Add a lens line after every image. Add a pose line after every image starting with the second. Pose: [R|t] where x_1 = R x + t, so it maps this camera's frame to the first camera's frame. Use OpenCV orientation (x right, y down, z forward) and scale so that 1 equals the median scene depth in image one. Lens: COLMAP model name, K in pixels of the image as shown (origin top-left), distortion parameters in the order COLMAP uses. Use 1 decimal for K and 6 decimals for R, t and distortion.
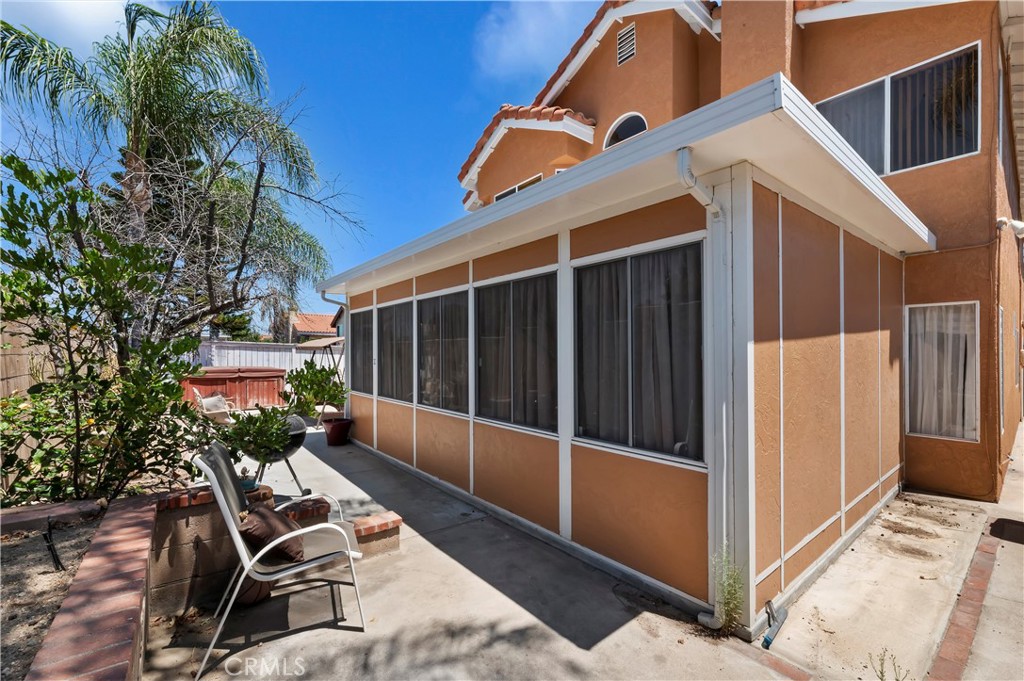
lens RADIAL K [[429.5, 0, 524.0], [0, 429.5, 361.8], [0, 0, 1]] dist [0.001900, 0.000443]
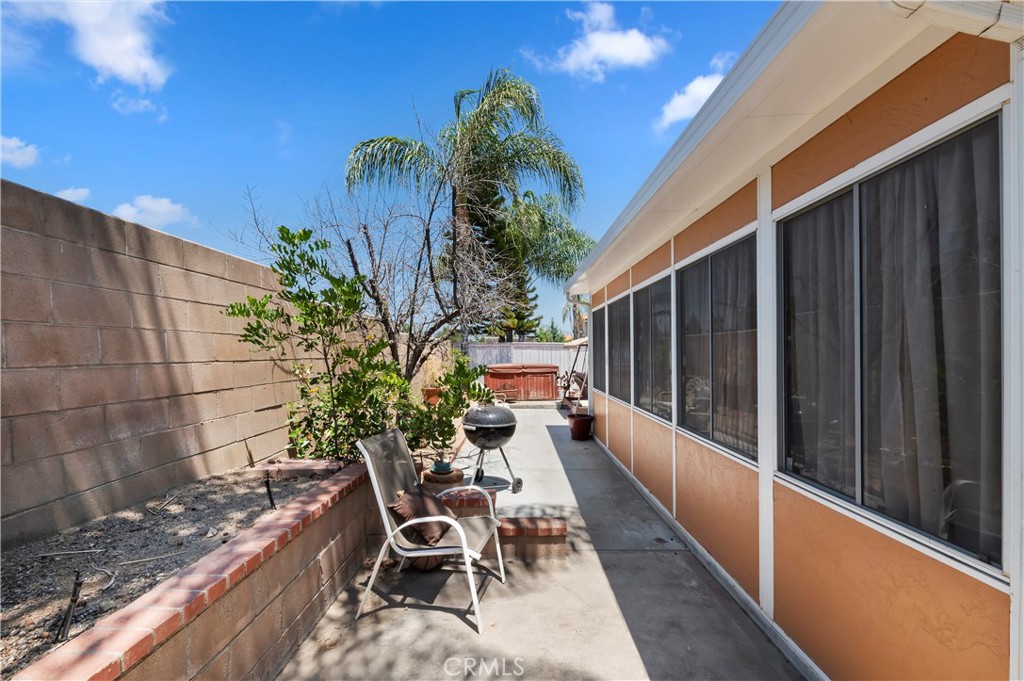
lens RADIAL K [[429.9, 0, 514.2], [0, 429.9, 364.8], [0, 0, 1]] dist [-0.002676, -0.000438]
pose [[0.768931, 0.005240, -0.639310, 0.220683], [0.004669, 0.999894, 0.013812, -0.004806], [0.639315, -0.013605, 0.768825, 0.204779]]
